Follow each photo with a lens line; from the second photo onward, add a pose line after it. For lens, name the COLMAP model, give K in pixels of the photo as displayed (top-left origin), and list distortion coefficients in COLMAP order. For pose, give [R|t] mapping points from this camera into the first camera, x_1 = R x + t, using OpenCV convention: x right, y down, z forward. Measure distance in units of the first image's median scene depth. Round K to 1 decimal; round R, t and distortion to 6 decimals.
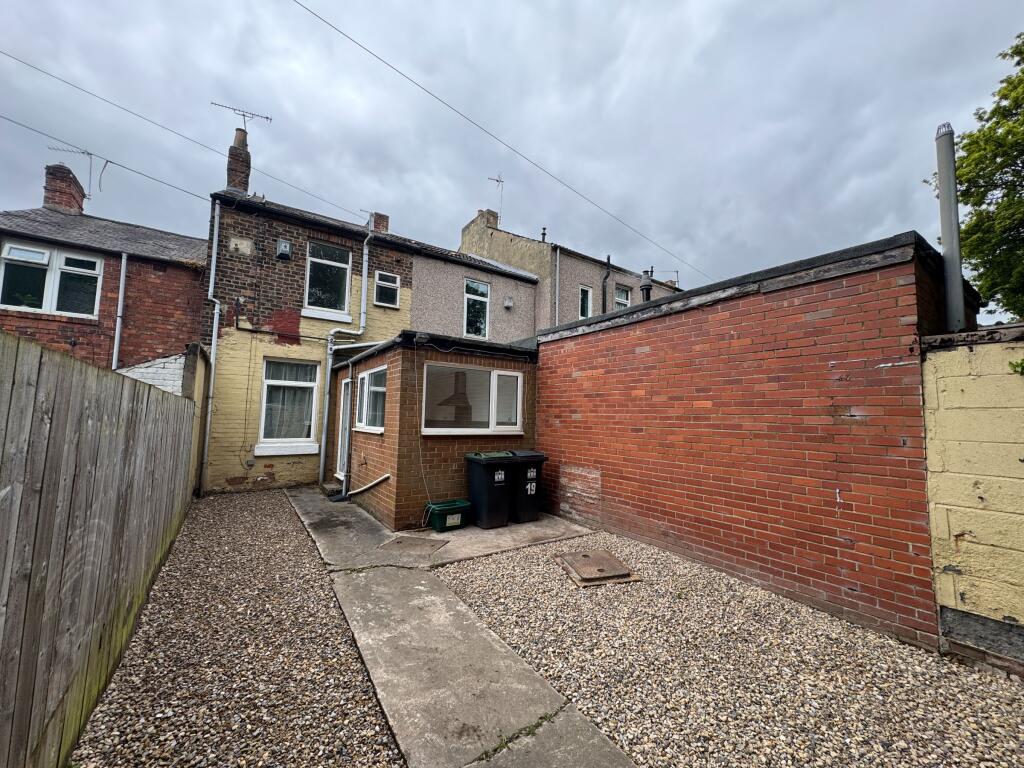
lens RADIAL K [[406.2, 0, 513.5], [0, 406.2, 383.3], [0, 0, 1]] dist [-0.001035, -0.000133]
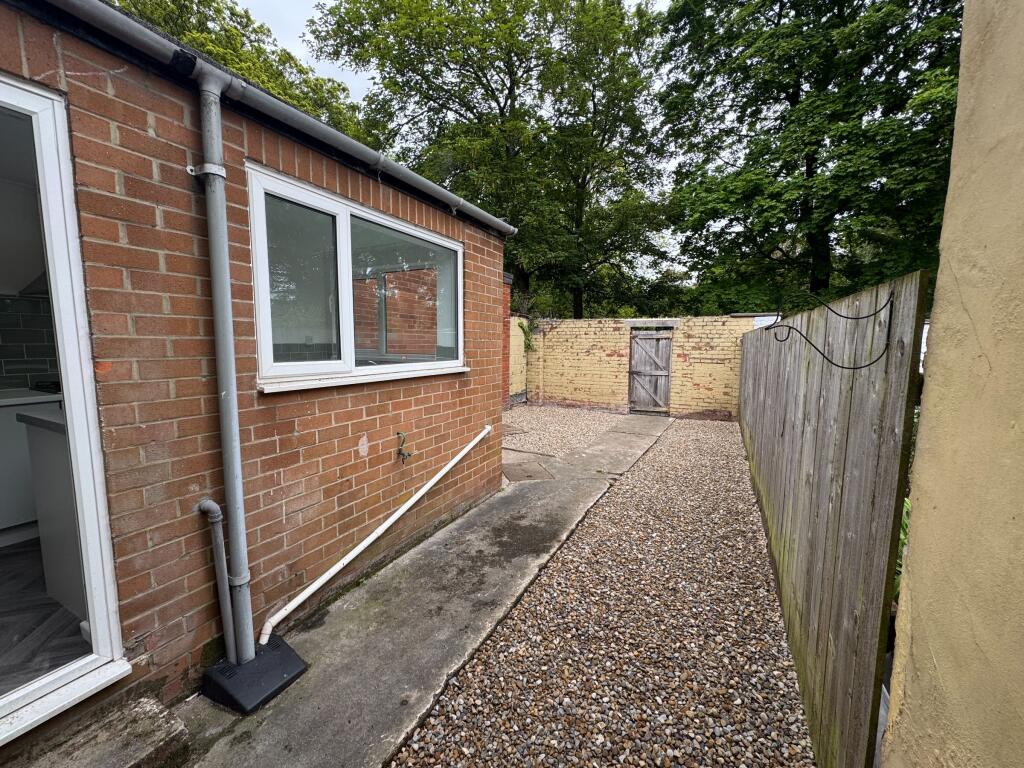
lens RADIAL K [[406.2, 0, 513.5], [0, 406.2, 383.3], [0, 0, 1]] dist [-0.001035, -0.000133]
pose [[-0.475488, -0.113665, 0.872348, -1.045685], [-0.092811, 0.992565, 0.078741, 0.111101], [-0.874813, -0.043523, -0.482502, 1.483919]]
